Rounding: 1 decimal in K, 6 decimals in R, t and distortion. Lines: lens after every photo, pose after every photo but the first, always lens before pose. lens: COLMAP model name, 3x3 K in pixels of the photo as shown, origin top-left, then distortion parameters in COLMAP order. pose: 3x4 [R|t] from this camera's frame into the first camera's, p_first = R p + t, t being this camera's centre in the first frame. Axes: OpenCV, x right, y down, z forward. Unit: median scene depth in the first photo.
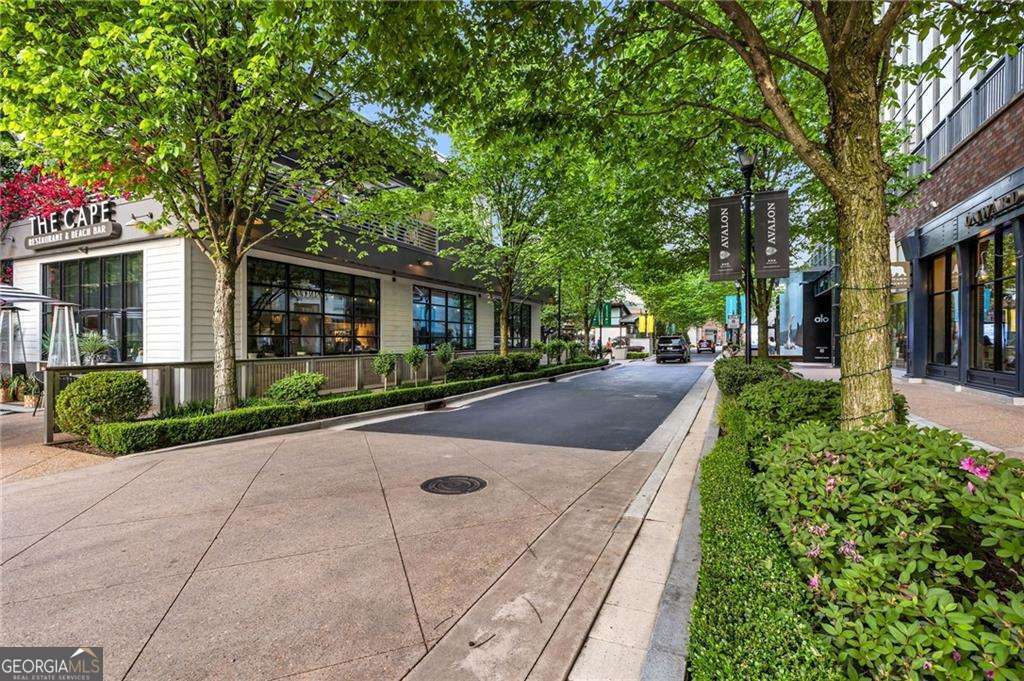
lens RADIAL K [[470.3, 0, 516.4], [0, 470.3, 342.2], [0, 0, 1]] dist [0.009648, -0.000414]
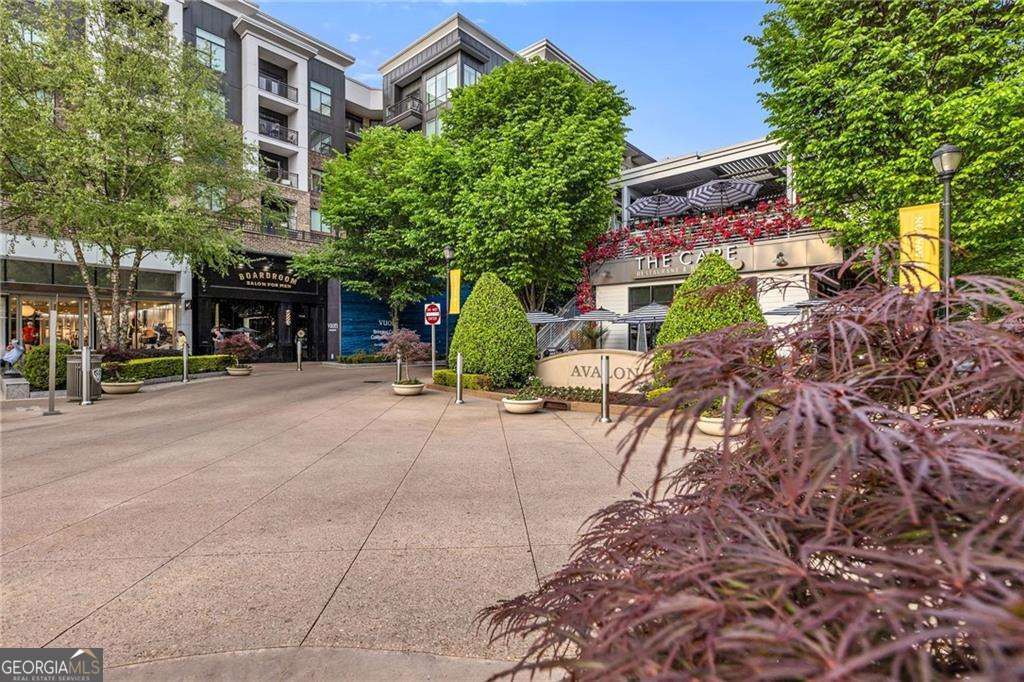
lens RADIAL K [[470.3, 0, 511.3], [0, 470.3, 339.5], [0, 0, 1]] dist [0.009648, -0.000414]
pose [[0.958433, -0.000609, -0.285316, -0.847964], [-0.000639, 0.999991, -0.004283, 0.005573], [0.285316, 0.004287, 0.958424, -0.486383]]
